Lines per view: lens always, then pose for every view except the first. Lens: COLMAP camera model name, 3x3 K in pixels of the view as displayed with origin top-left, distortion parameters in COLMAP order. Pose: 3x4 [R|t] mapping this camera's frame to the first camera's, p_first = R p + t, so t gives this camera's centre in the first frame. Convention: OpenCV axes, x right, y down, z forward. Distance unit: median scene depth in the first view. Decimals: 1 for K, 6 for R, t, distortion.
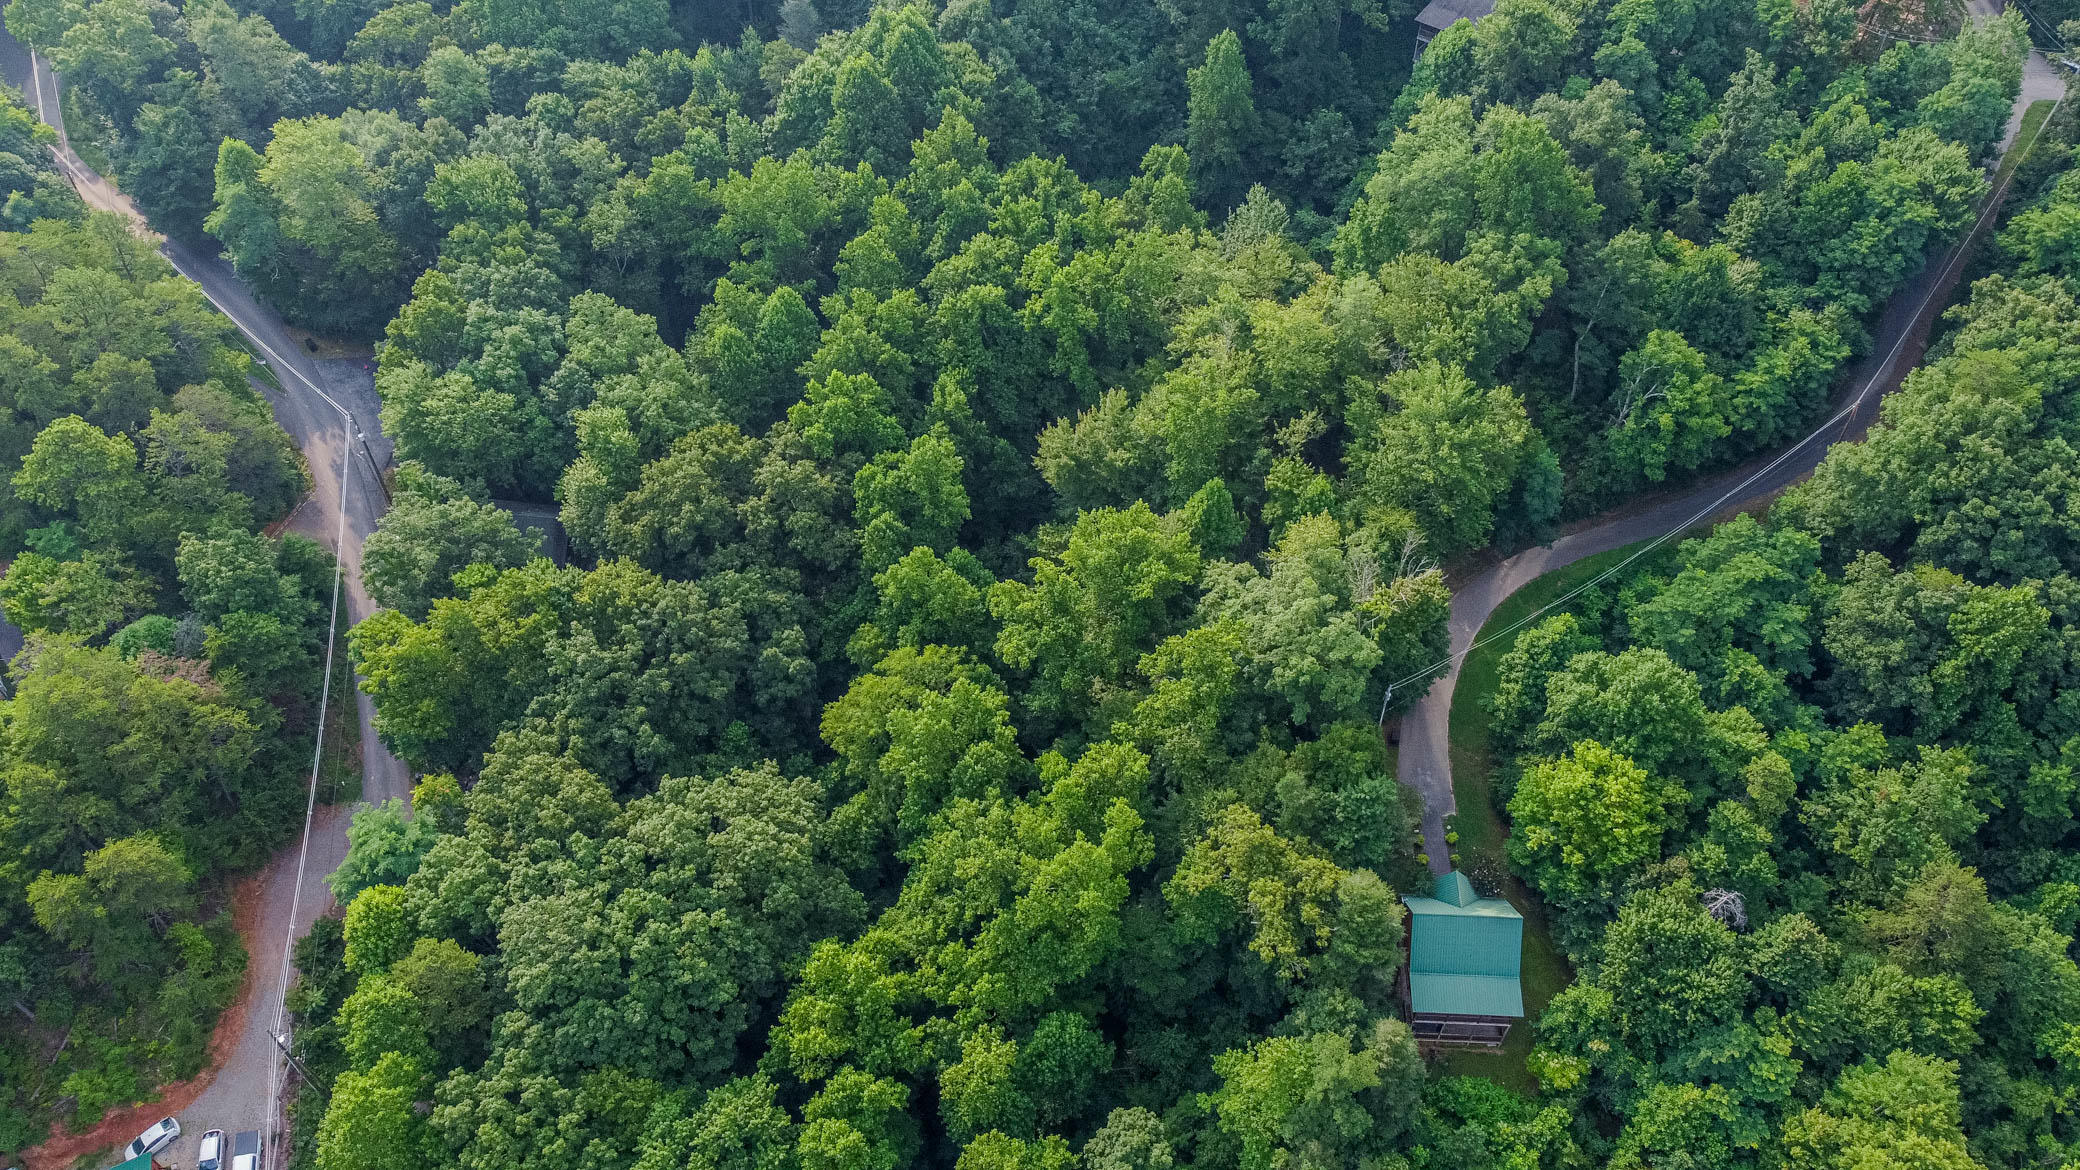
lens RADIAL K [[1586.4, 0, 1029.1], [0, 1586.4, 584.5], [0, 0, 1]] dist [-0.001234, -0.001978]
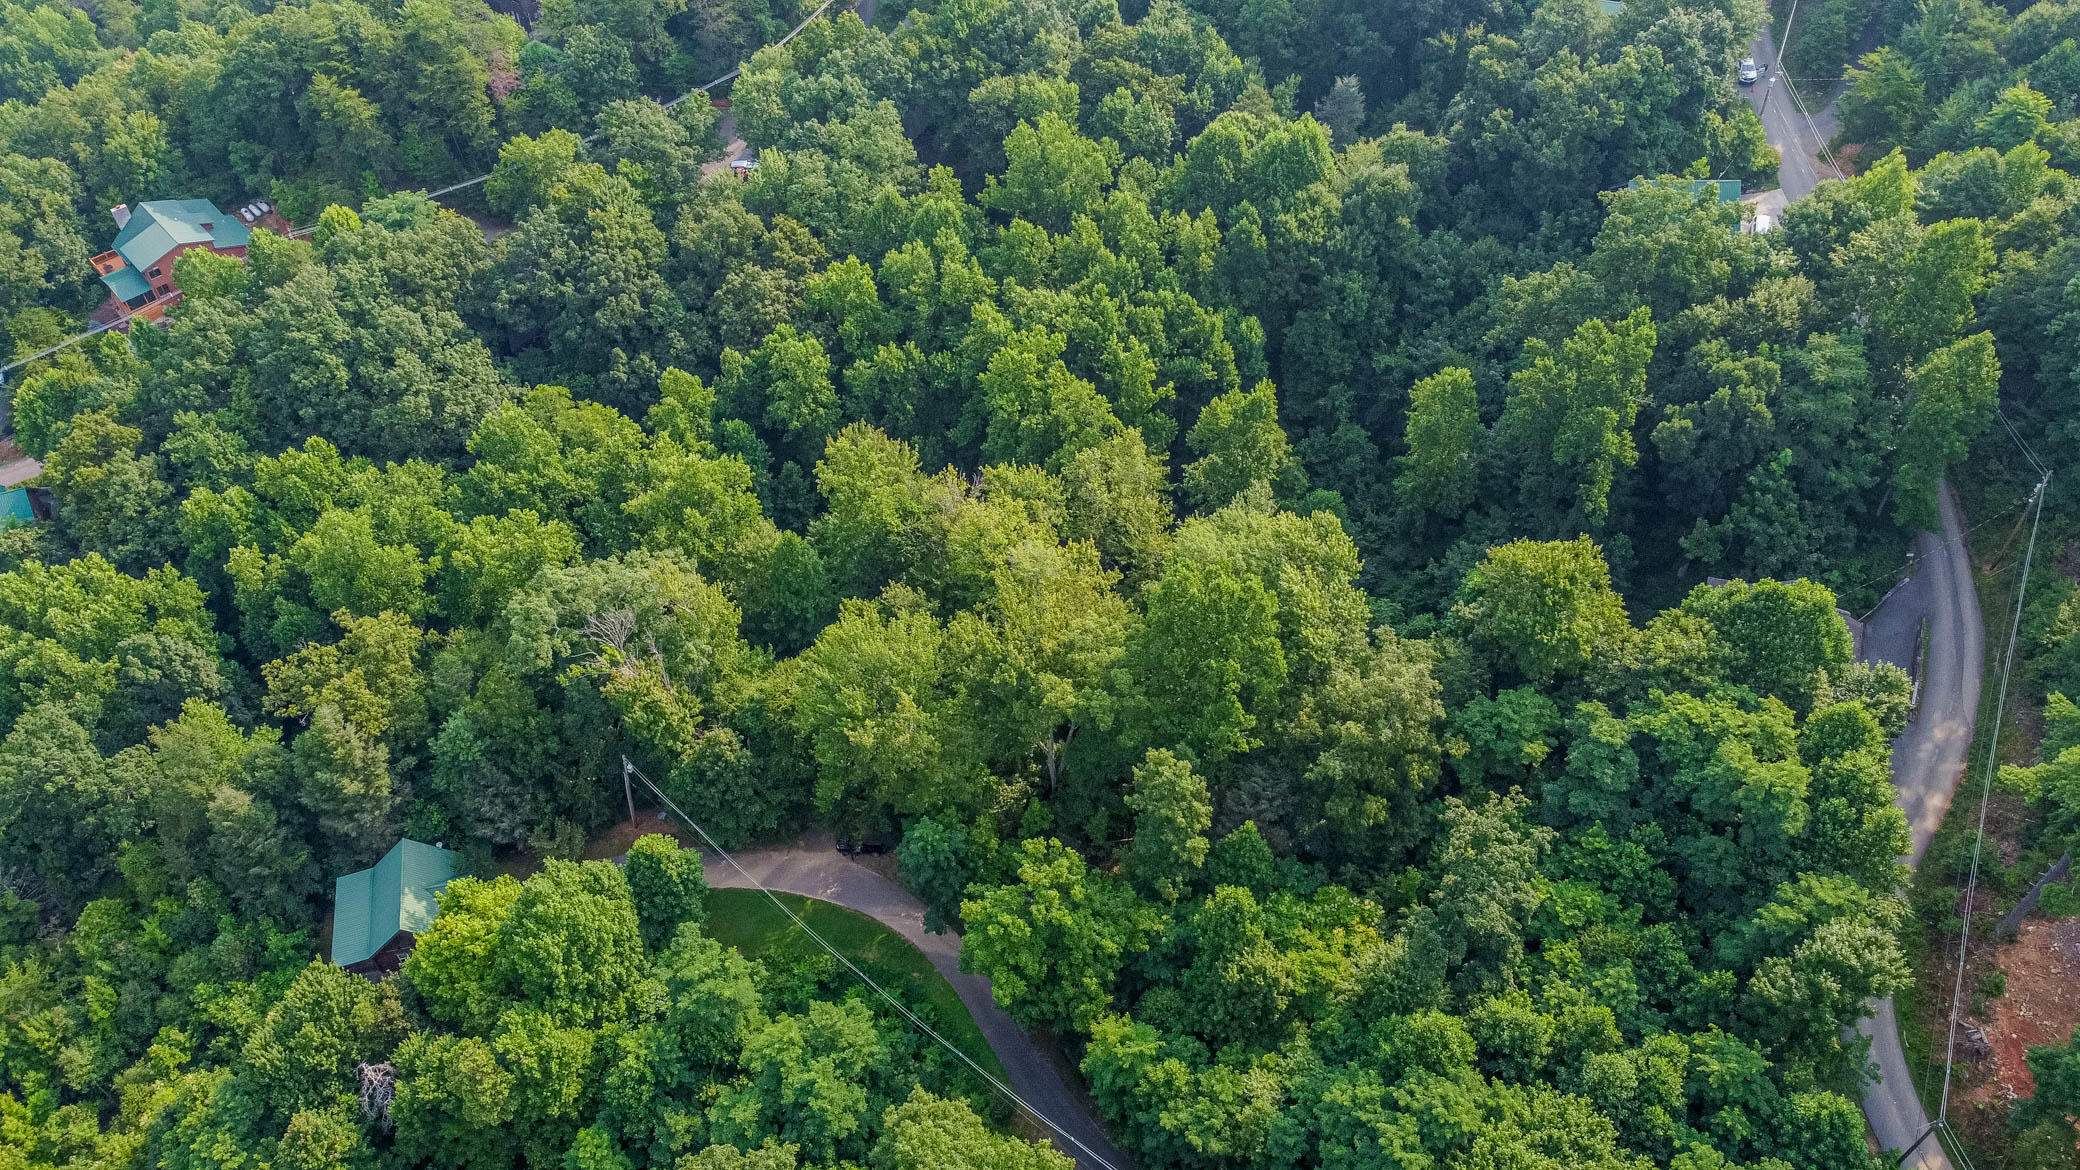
lens RADIAL K [[1586.4, 0, 1029.1], [0, 1586.4, 584.5], [0, 0, 1]] dist [-0.001234, -0.001978]
pose [[0.267857, 0.723642, -0.636078, 0.743930], [-0.728685, 0.584064, 0.357613, -0.468156], [0.630294, 0.367711, 0.683753, 0.399275]]
